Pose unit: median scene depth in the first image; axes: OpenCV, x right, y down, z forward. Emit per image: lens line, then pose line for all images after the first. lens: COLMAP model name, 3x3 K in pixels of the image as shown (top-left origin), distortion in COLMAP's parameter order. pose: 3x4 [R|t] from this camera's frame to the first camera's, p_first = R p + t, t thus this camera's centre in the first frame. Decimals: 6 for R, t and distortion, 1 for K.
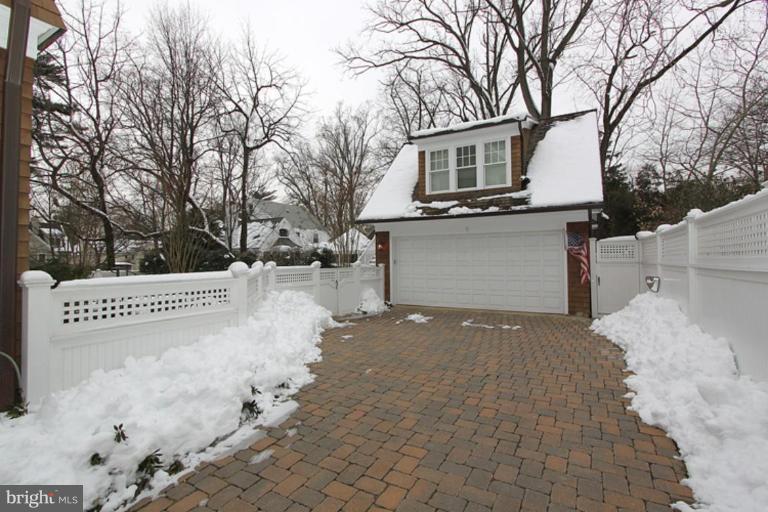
lens RADIAL K [[364.7, 0, 386.8], [0, 364.7, 250.8], [0, 0, 1]] dist [0.002062, 0.000230]
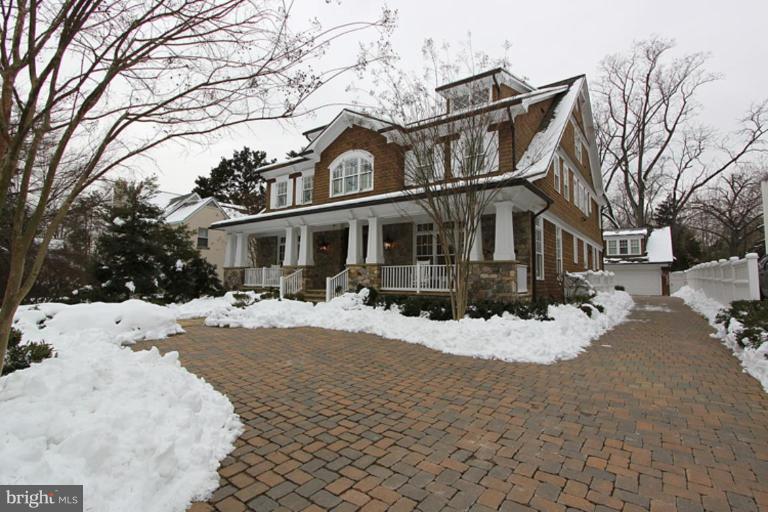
lens RADIAL K [[389.4, 0, 384.0], [0, 389.4, 256.0], [0, 0, 1]] dist [0.001170, 0.000101]
pose [[0.994323, 0.013302, -0.105570, -1.380804], [-0.018159, 0.998814, -0.045179, 0.023463], [0.104843, 0.046839, 0.993385, -2.347064]]
